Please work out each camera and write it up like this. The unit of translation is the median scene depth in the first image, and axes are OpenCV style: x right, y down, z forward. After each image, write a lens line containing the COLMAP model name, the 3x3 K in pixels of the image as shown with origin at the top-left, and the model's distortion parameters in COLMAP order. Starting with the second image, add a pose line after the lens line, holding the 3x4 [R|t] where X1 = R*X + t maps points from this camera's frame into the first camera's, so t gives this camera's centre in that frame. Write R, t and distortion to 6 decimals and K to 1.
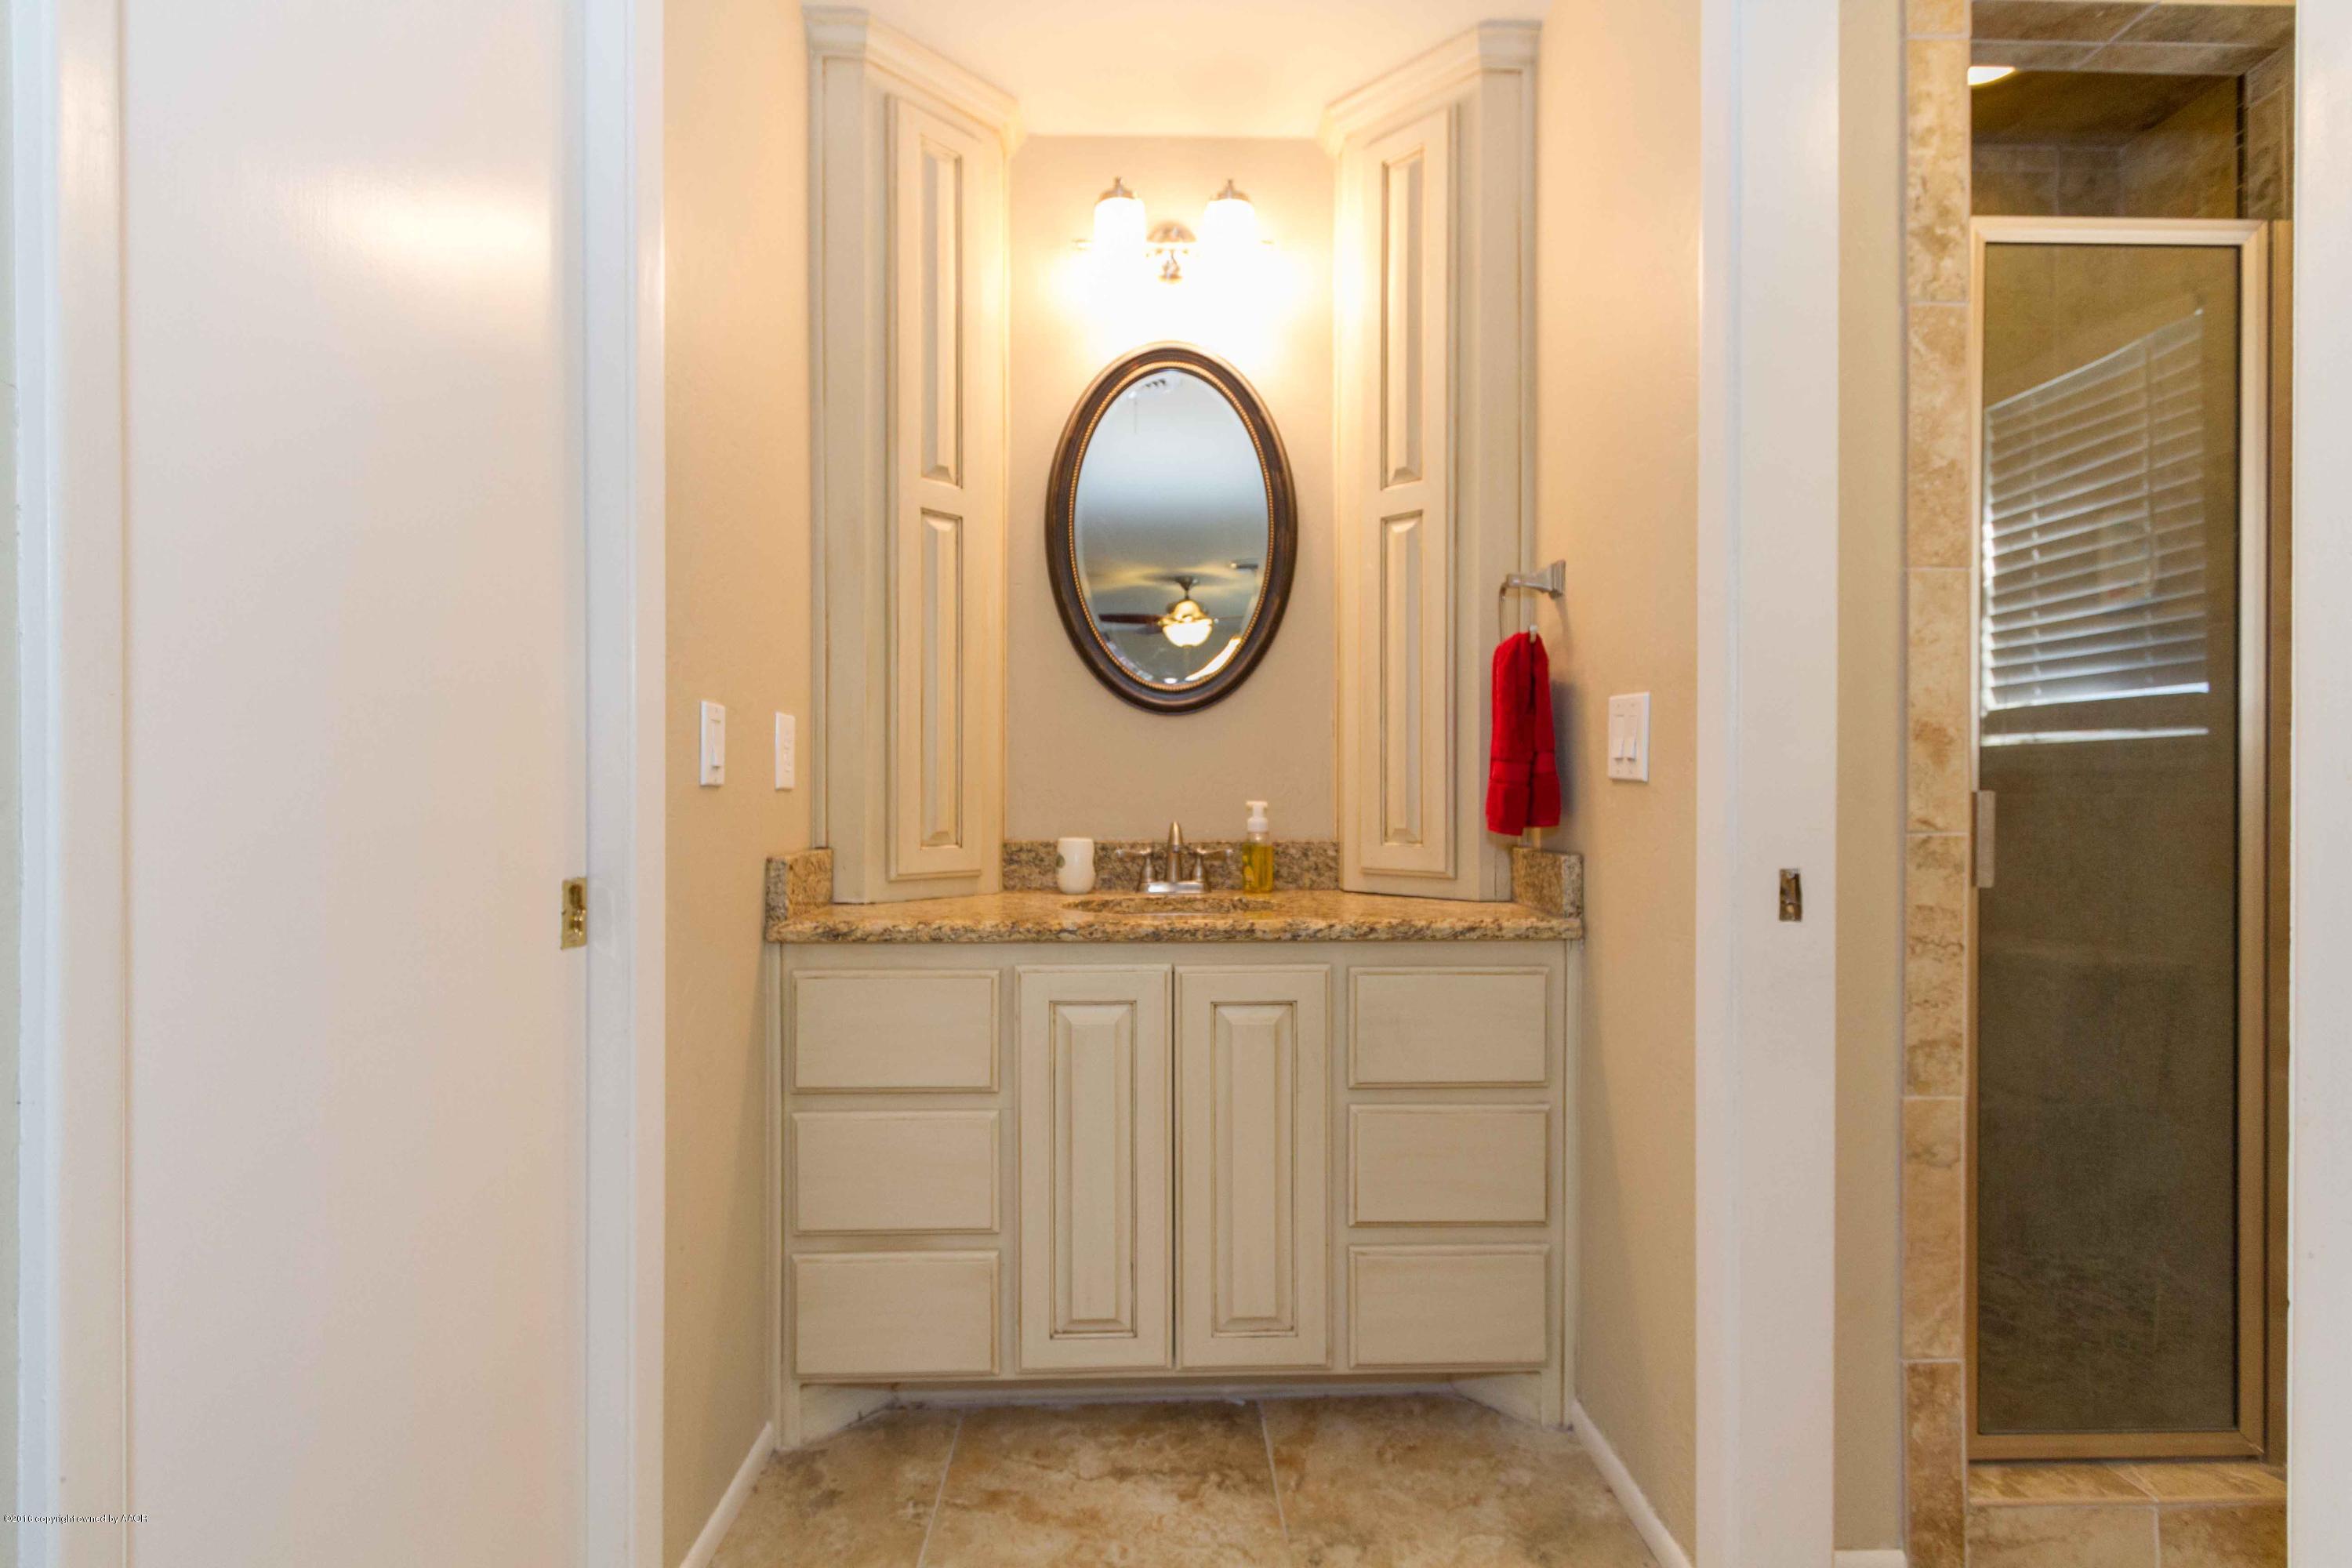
lens RADIAL K [[1110.2, 0, 1189.0], [0, 1110.2, 791.0], [0, 0, 1]] dist [0.001772, -0.001783]
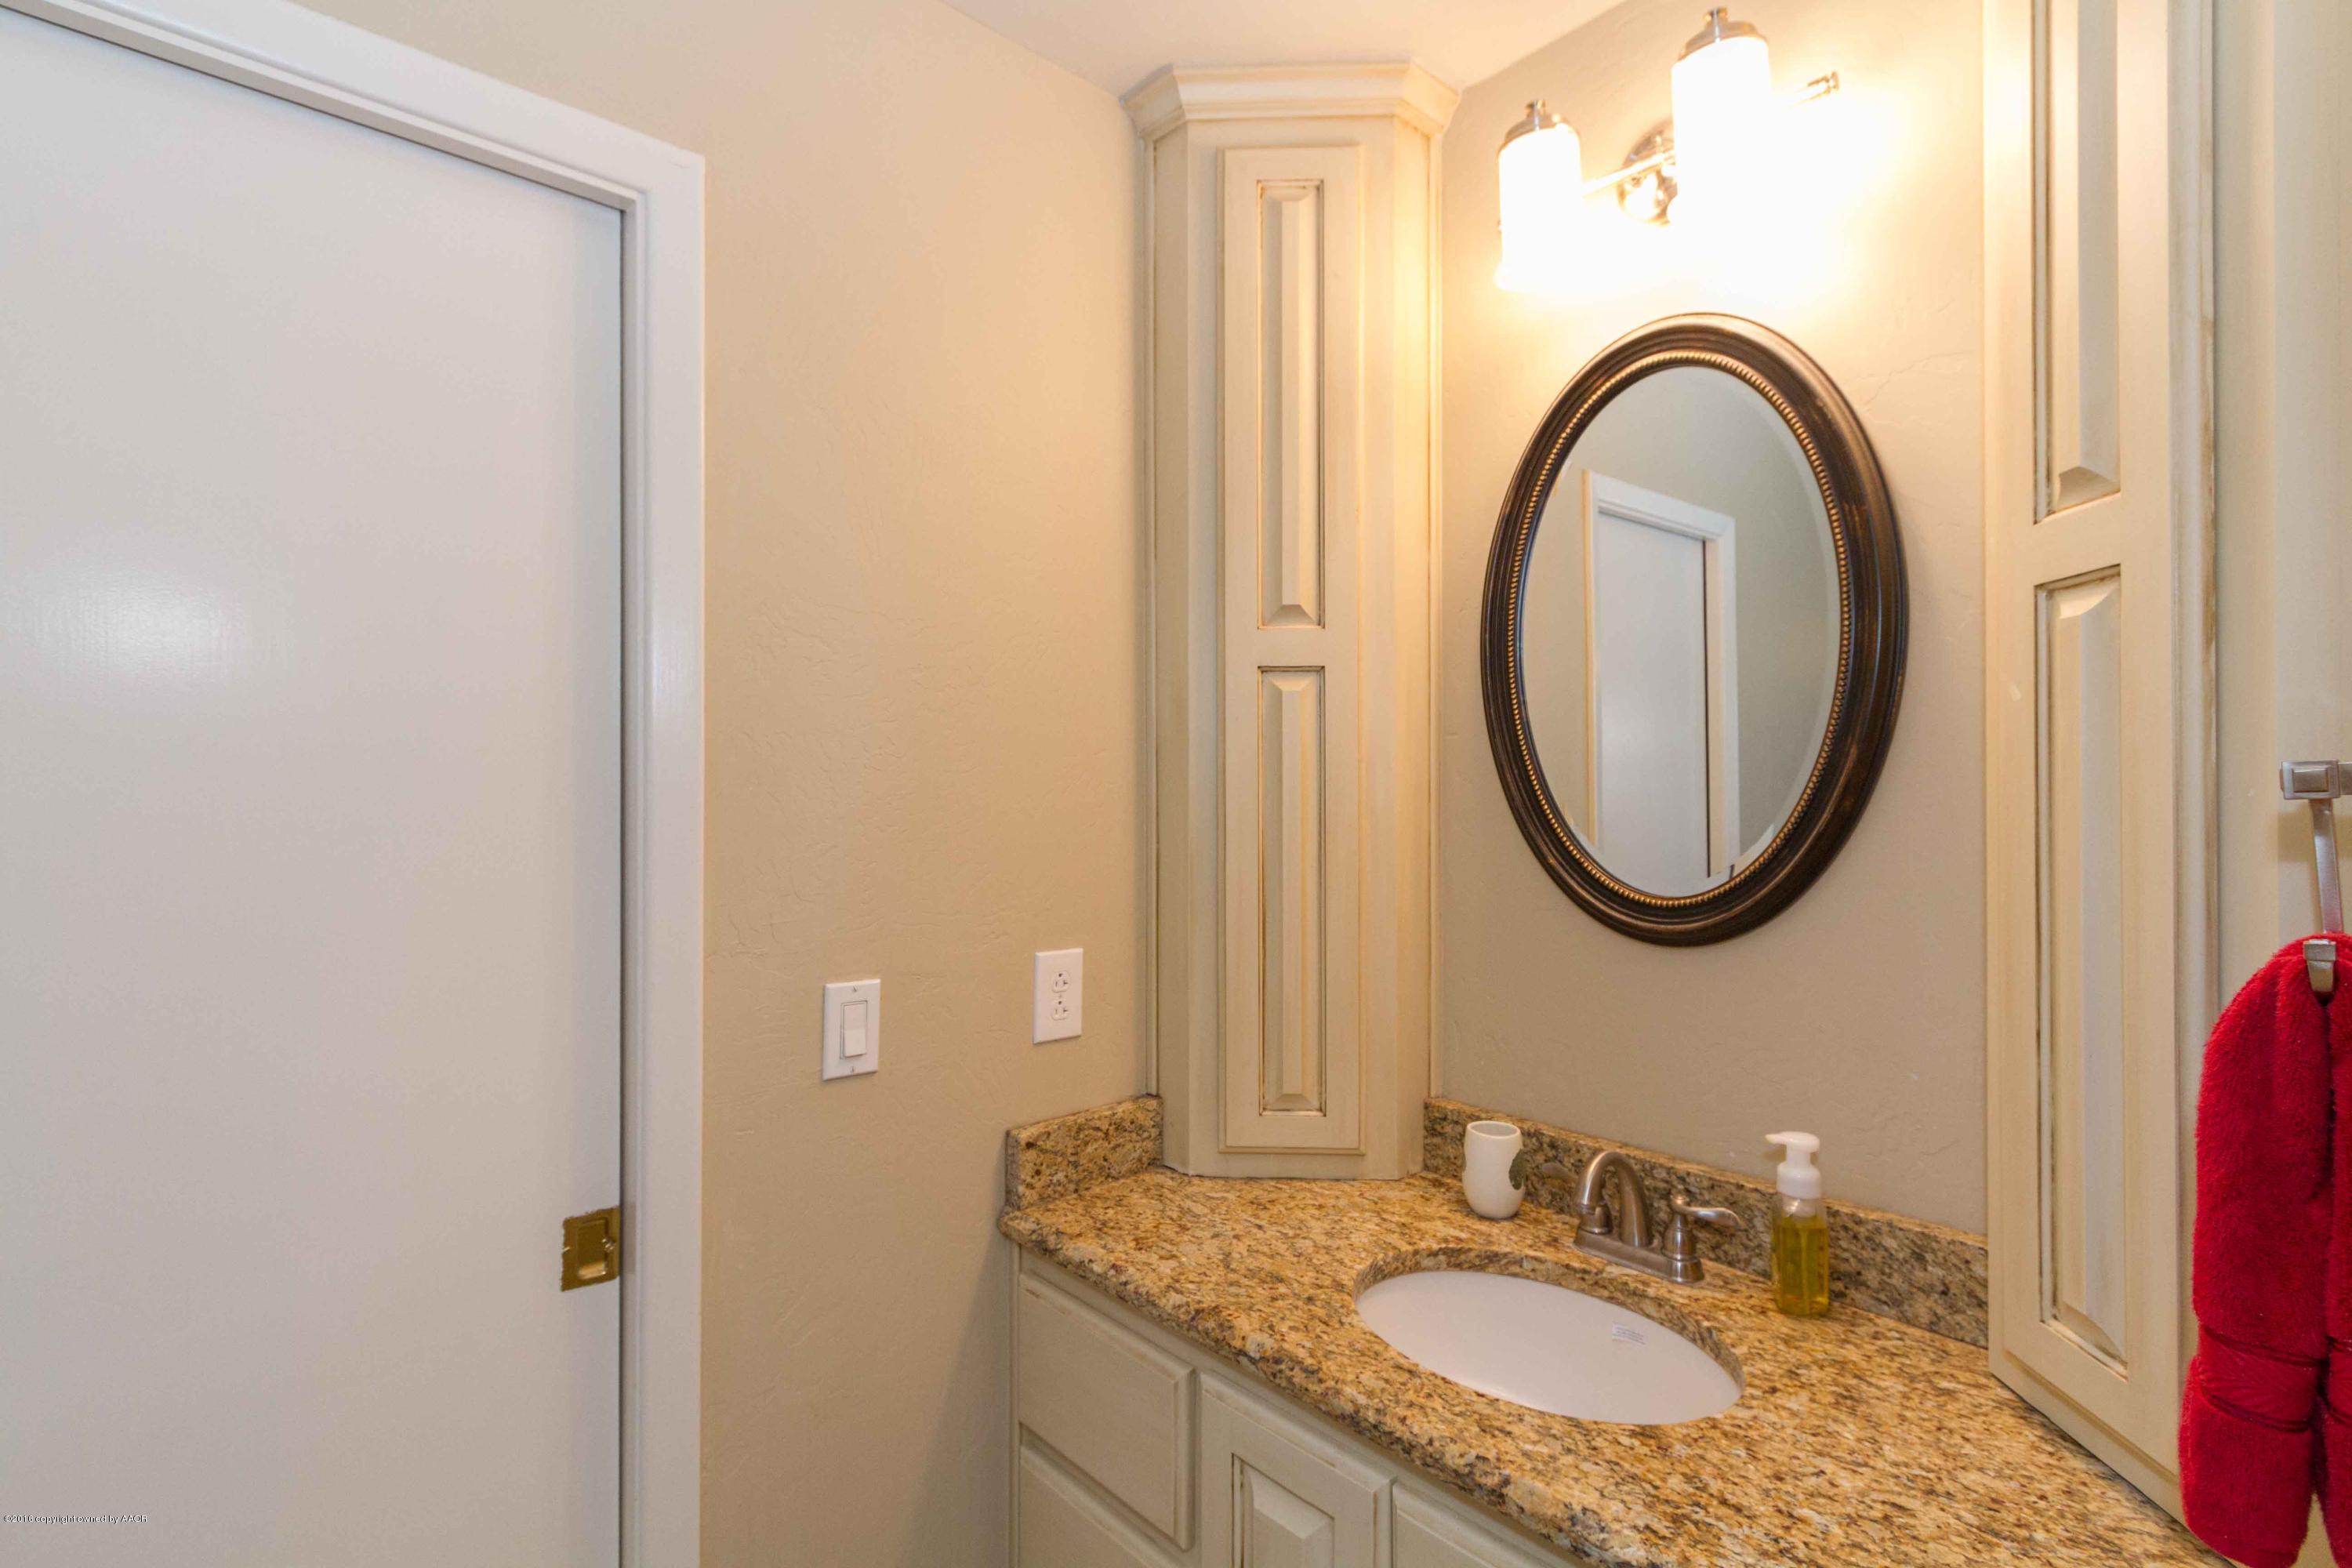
lens RADIAL K [[1097.1, 0, 1175.4], [0, 1097.1, 781.1], [0, 0, 1]] dist [-0.000935, -0.000659]
pose [[0.646148, -0.007492, -0.763176, 0.308645], [0.000760, 0.999958, -0.009173, -0.177057], [0.763212, 0.005347, 0.646126, 0.490715]]
